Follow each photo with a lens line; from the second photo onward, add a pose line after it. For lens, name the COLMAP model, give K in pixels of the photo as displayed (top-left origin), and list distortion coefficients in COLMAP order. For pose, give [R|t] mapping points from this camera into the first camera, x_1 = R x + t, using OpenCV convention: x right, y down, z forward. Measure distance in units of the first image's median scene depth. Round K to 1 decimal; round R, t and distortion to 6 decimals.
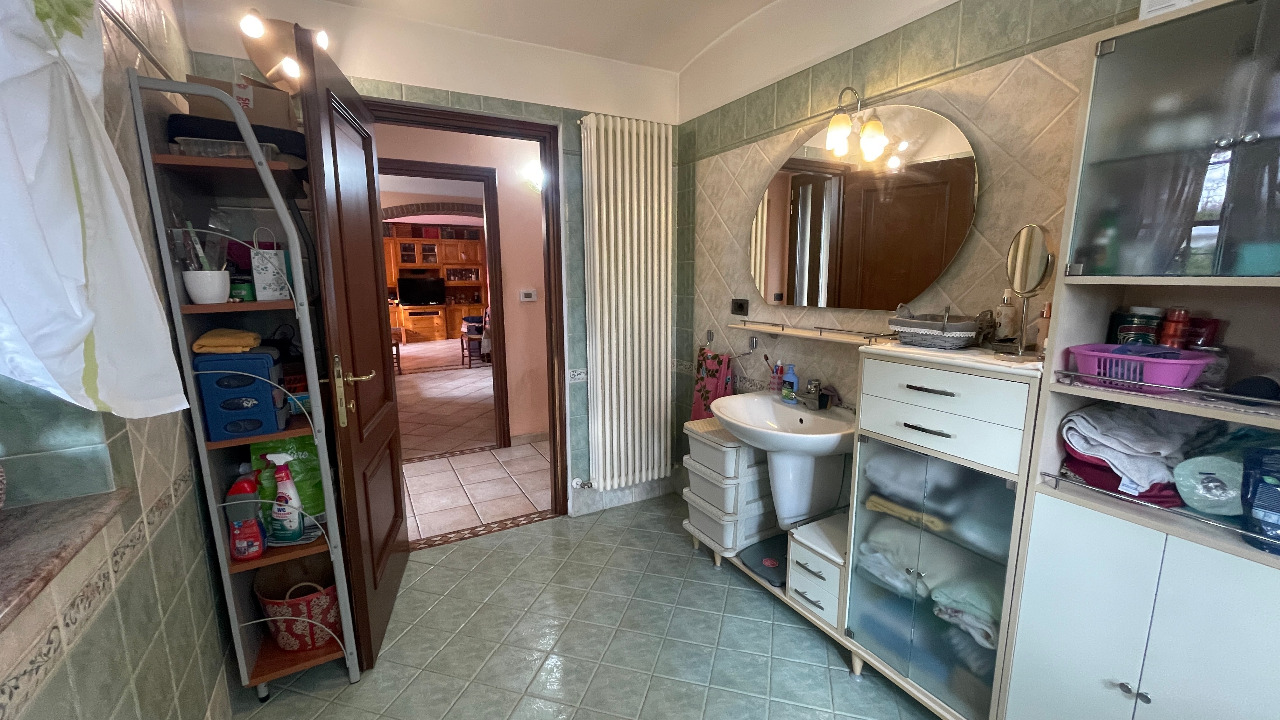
lens RADIAL K [[511.7, 0, 646.1], [0, 511.7, 362.1], [0, 0, 1]] dist [-0.005705, 0.001052]
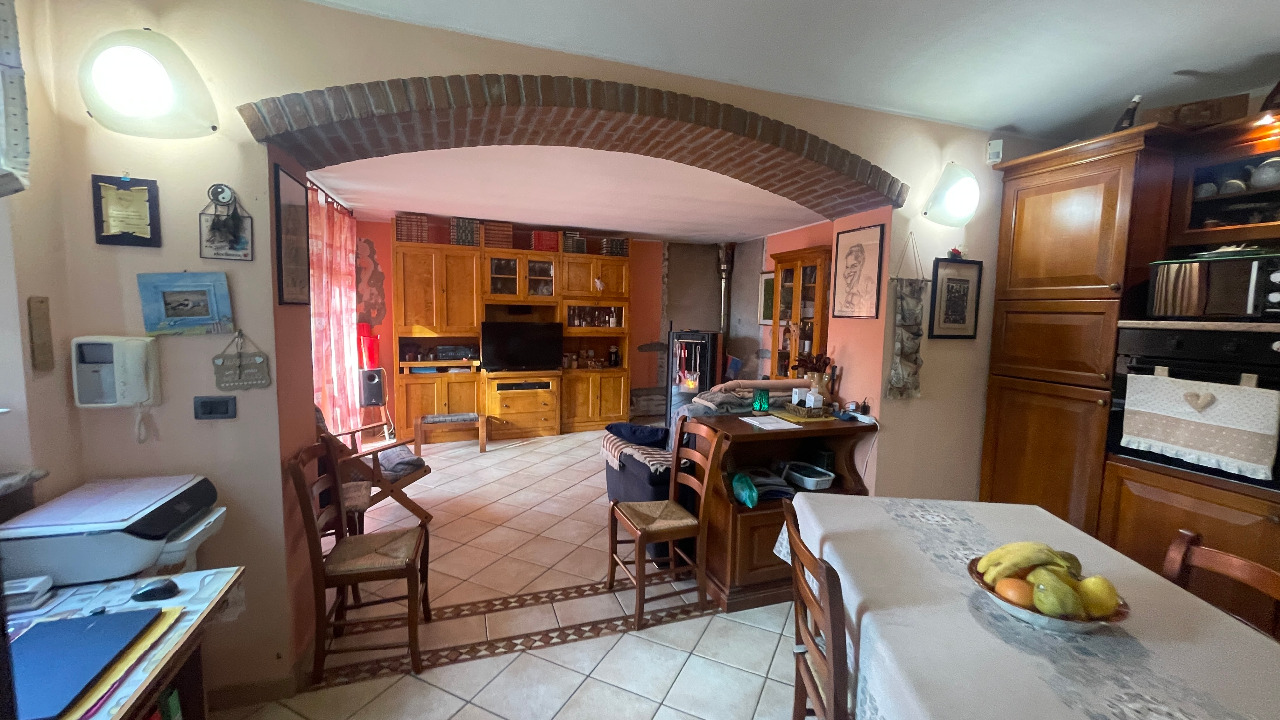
lens RADIAL K [[511.7, 0, 640.7], [0, 511.7, 358.9], [0, 0, 1]] dist [-0.005705, 0.001052]
pose [[0.979627, 0.041142, -0.196568, -0.205519], [-0.057026, 0.995488, -0.075839, -0.089031], [0.192561, 0.085503, 0.977553, 0.486746]]
